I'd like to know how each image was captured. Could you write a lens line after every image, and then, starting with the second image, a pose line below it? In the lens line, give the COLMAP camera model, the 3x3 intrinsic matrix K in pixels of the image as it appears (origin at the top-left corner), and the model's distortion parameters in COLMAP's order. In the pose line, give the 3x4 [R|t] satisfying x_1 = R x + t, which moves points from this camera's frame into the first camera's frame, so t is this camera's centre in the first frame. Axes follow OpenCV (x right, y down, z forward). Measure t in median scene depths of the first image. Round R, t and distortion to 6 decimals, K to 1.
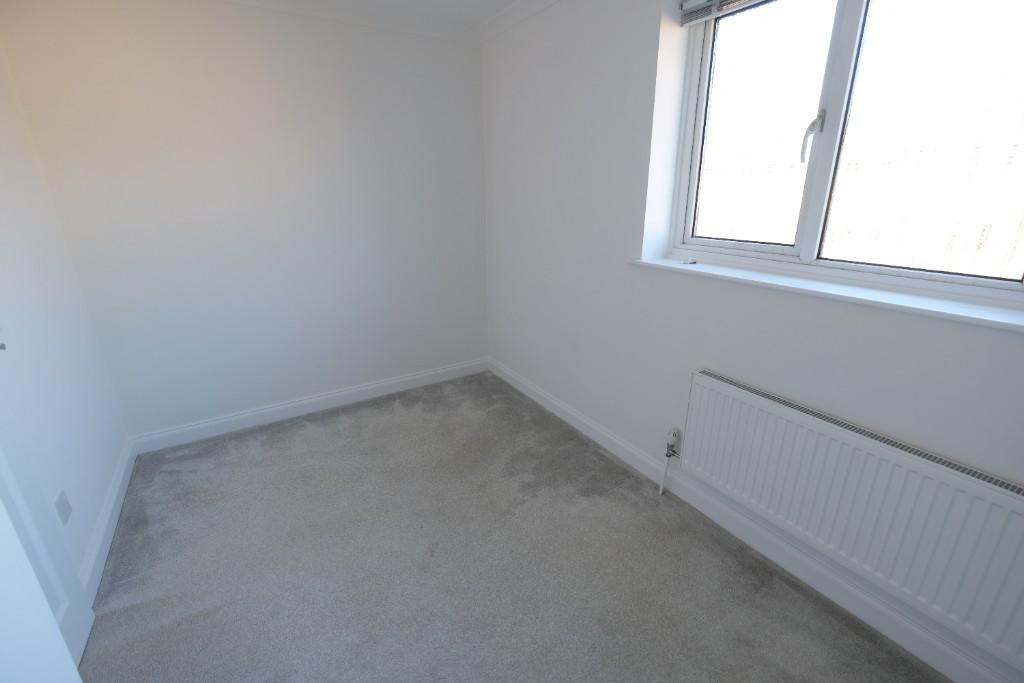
lens RADIAL K [[447.4, 0, 513.3], [0, 447.4, 334.9], [0, 0, 1]] dist [0.000136, 0.000268]
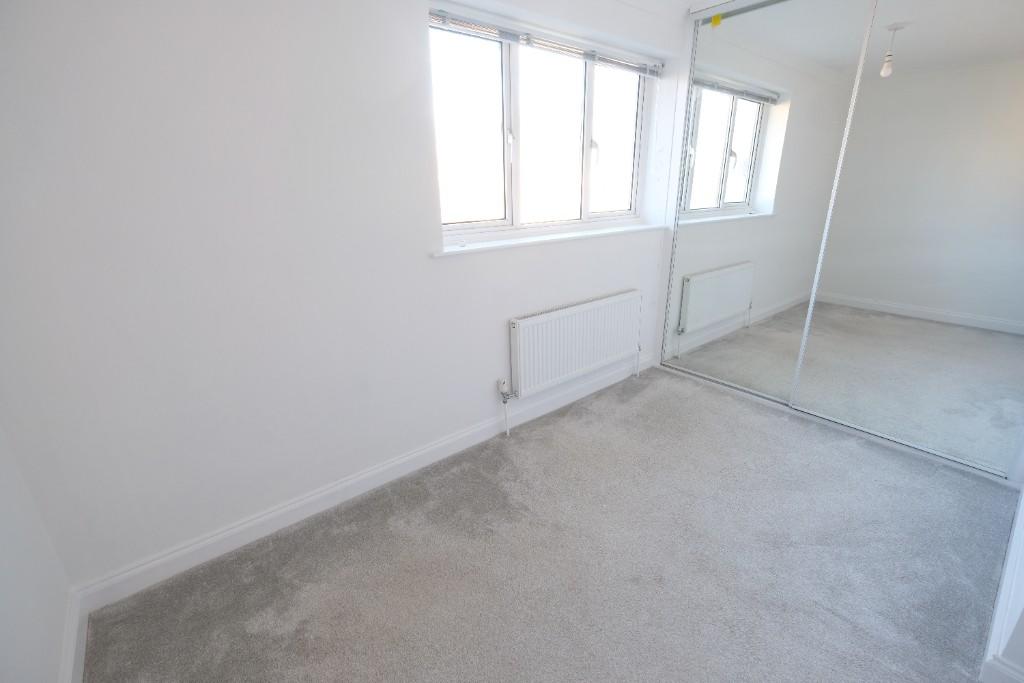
lens RADIAL K [[447.4, 0, 513.3], [0, 447.4, 334.9], [0, 0, 1]] dist [0.000136, 0.000268]
pose [[-0.128015, -0.312369, 0.941296, -0.712576], [0.321811, 0.884668, 0.337343, -0.281712], [-0.938110, 0.346105, -0.012727, 0.906444]]
